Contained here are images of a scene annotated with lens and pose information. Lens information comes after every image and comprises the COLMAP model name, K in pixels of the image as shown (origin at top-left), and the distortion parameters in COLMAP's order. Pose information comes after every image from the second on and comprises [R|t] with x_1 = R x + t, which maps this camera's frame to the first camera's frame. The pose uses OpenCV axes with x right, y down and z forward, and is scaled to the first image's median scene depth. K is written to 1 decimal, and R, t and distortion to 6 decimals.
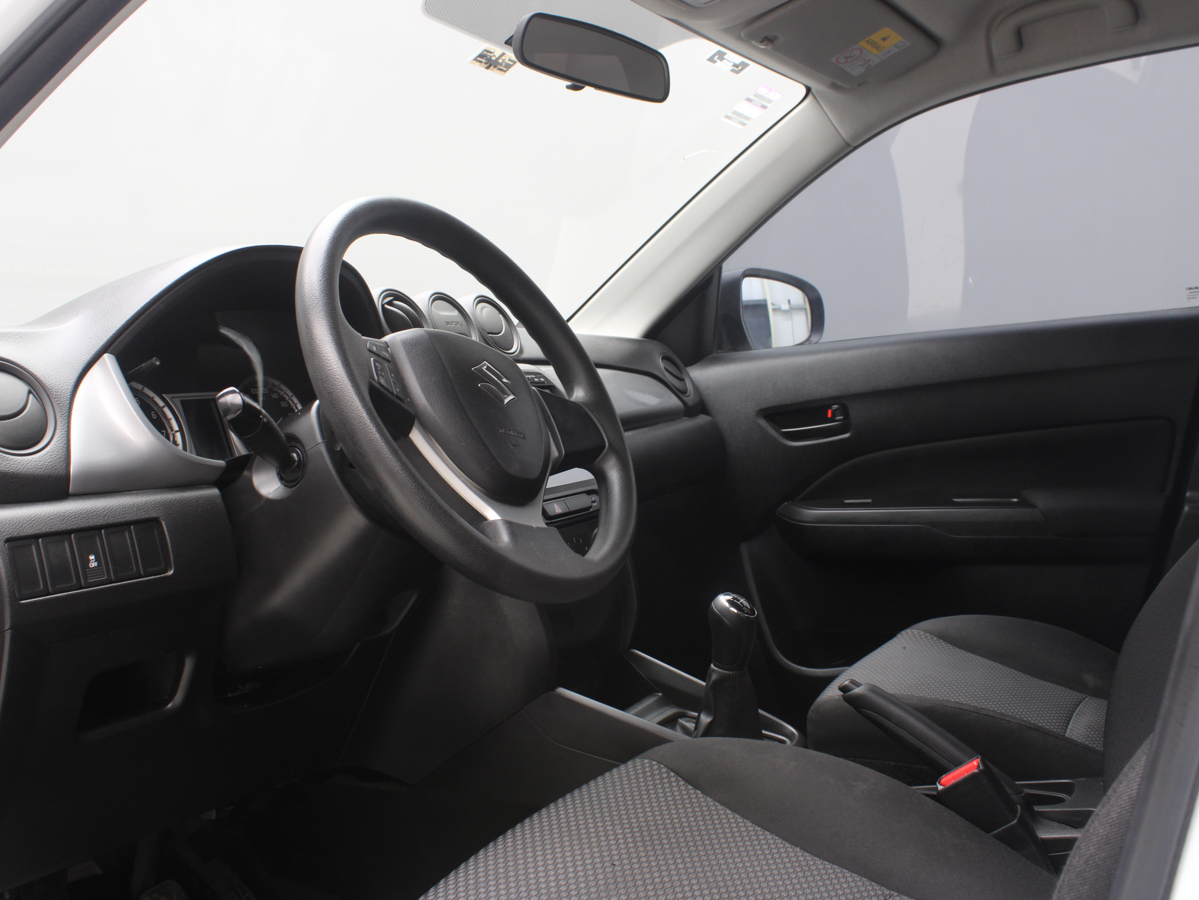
lens RADIAL K [[1218.7, 0, 599.5], [0, 1218.7, 450.0], [0, 0, 1]] dist [-0.159573, 0.150480]
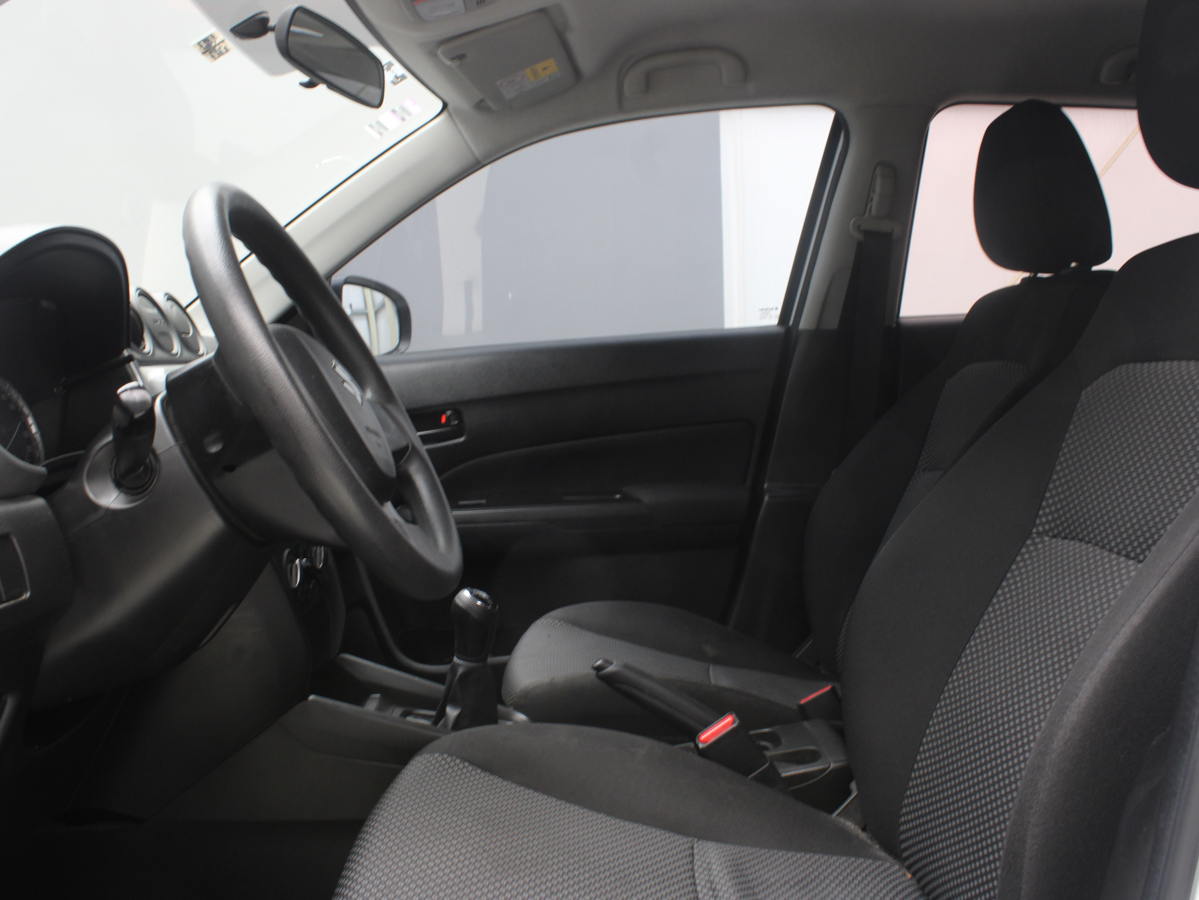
lens RADIAL K [[1218.7, 0, 599.5], [0, 1218.7, 450.0], [0, 0, 1]] dist [-0.159573, 0.150480]
pose [[0.878971, -0.015391, 0.476626, -0.233361], [0.020667, 0.999769, -0.005828, 0.006550], [-0.476426, 0.014973, 0.879087, 0.026576]]
